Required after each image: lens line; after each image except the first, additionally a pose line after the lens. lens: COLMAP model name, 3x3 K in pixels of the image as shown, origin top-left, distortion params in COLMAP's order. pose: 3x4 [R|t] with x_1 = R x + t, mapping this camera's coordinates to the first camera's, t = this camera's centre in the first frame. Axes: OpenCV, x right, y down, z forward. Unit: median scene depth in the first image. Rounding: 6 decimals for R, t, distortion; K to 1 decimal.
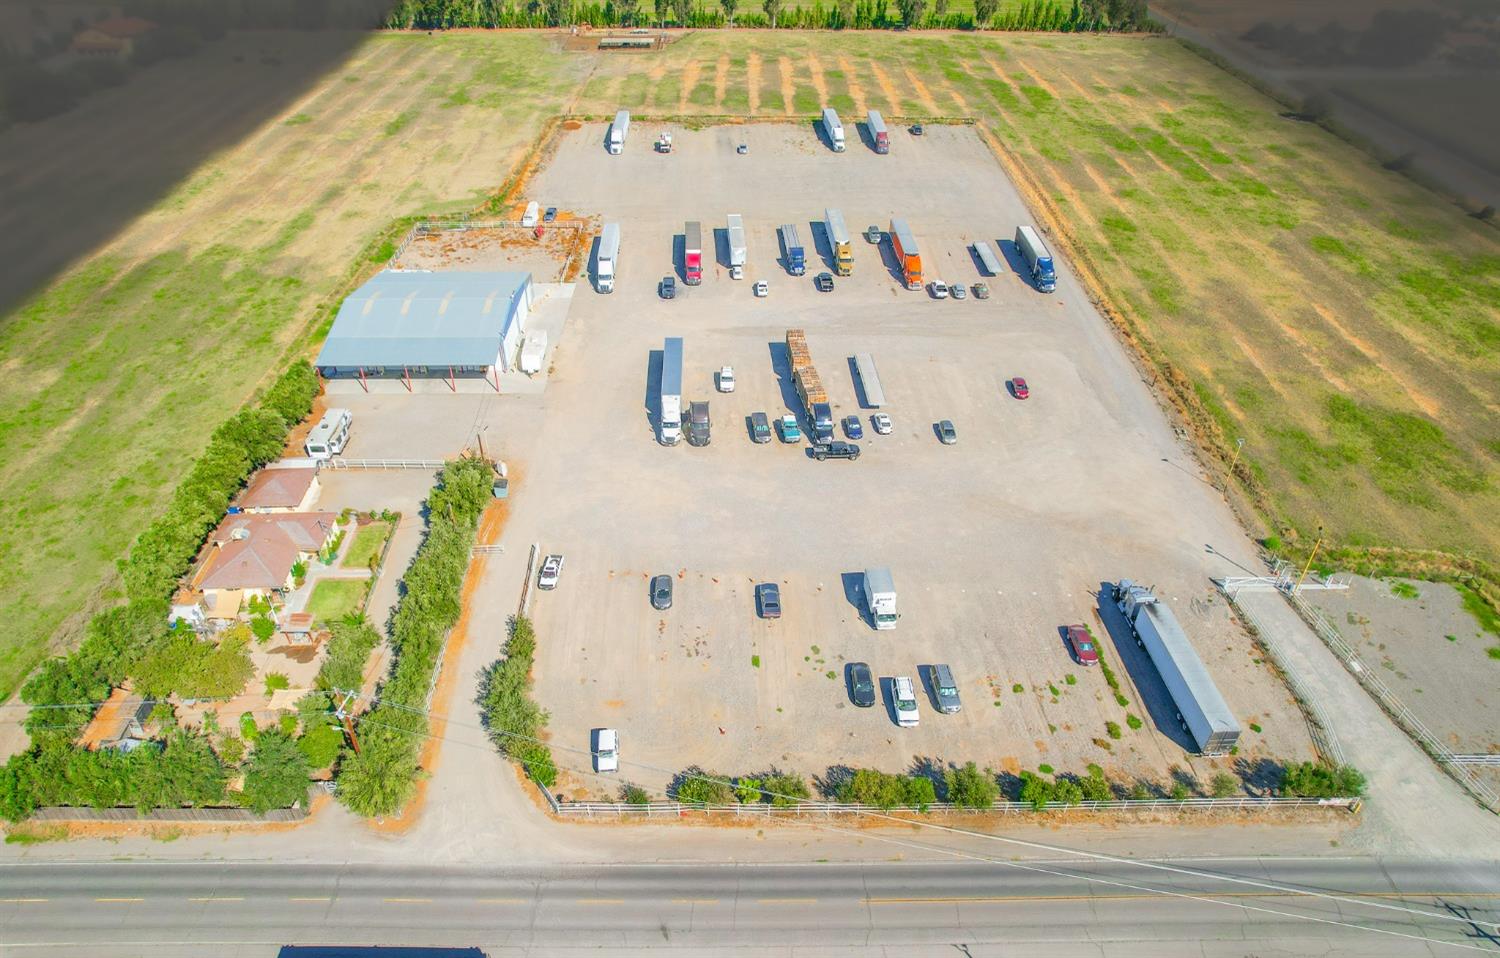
lens RADIAL K [[979.9, 0, 732.0], [0, 979.9, 527.1], [0, 0, 1]] dist [-0.091403, 0.088850]
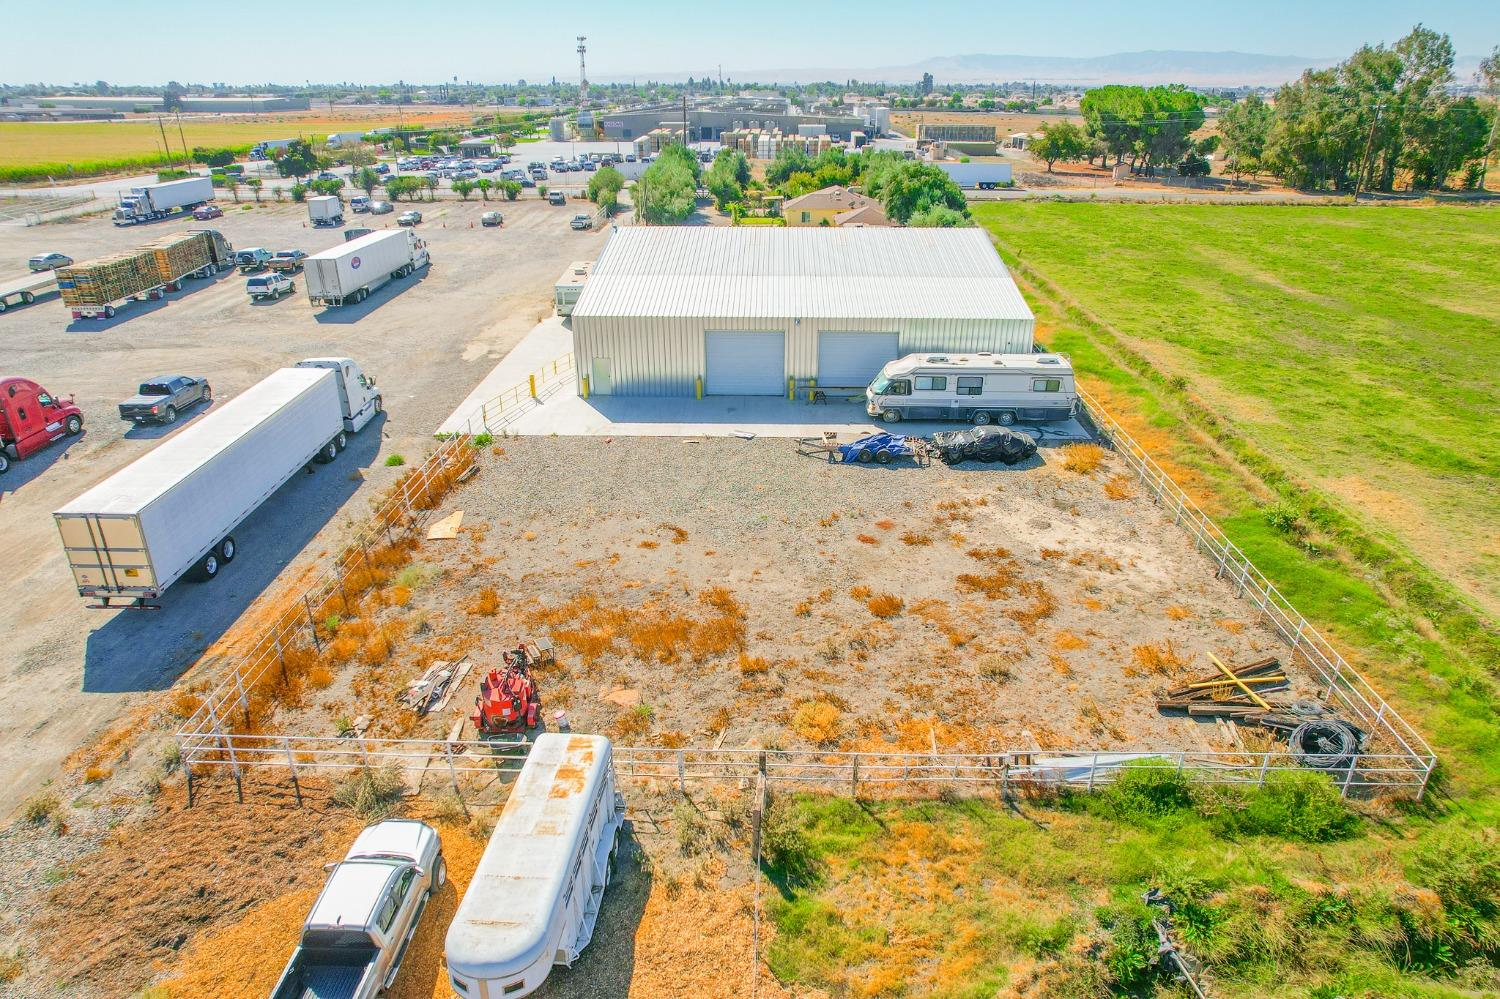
lens RADIAL K [[955.7, 0, 749.5], [0, 955.7, 512.1], [0, 0, 1]] dist [-0.079690, 0.073858]
pose [[-0.999540, -0.016780, 0.025258, -0.333674], [0.014522, 0.466313, 0.884501, -0.624113], [-0.026620, 0.884461, -0.465855, 1.454040]]
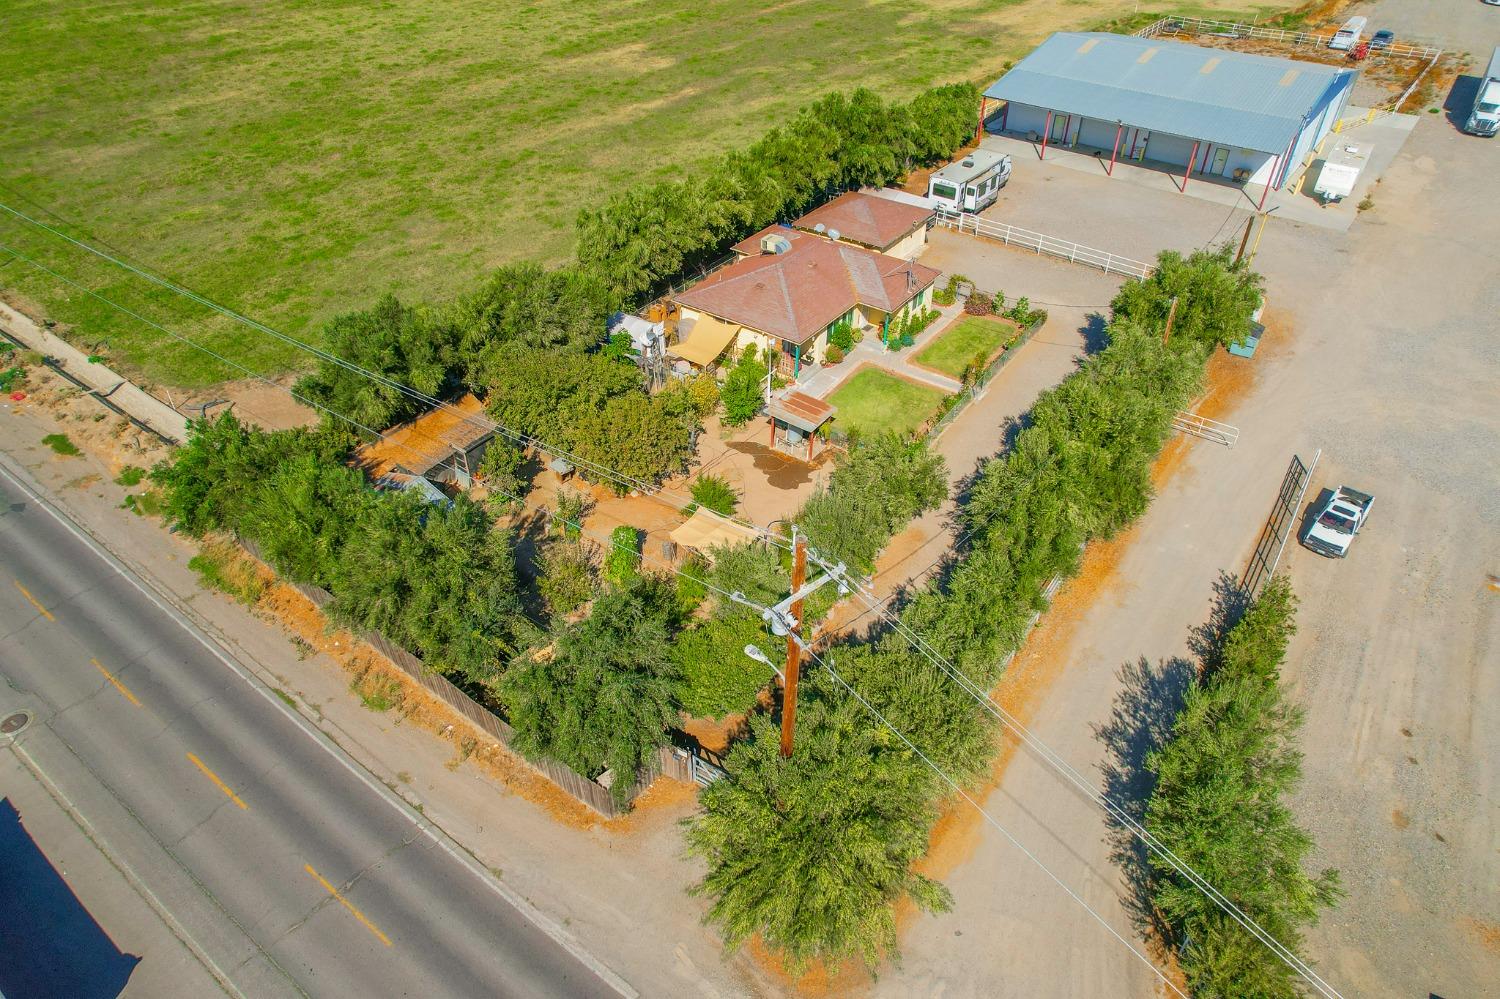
lens RADIAL K [[955.7, 0, 749.5], [0, 955.7, 512.1], [0, 0, 1]] dist [-0.079690, 0.073858]
pose [[0.797396, 0.380014, -0.468774, -0.160370], [-0.371683, 0.921261, 0.114584, 0.073682], [0.475407, 0.082866, 0.875855, 0.408822]]
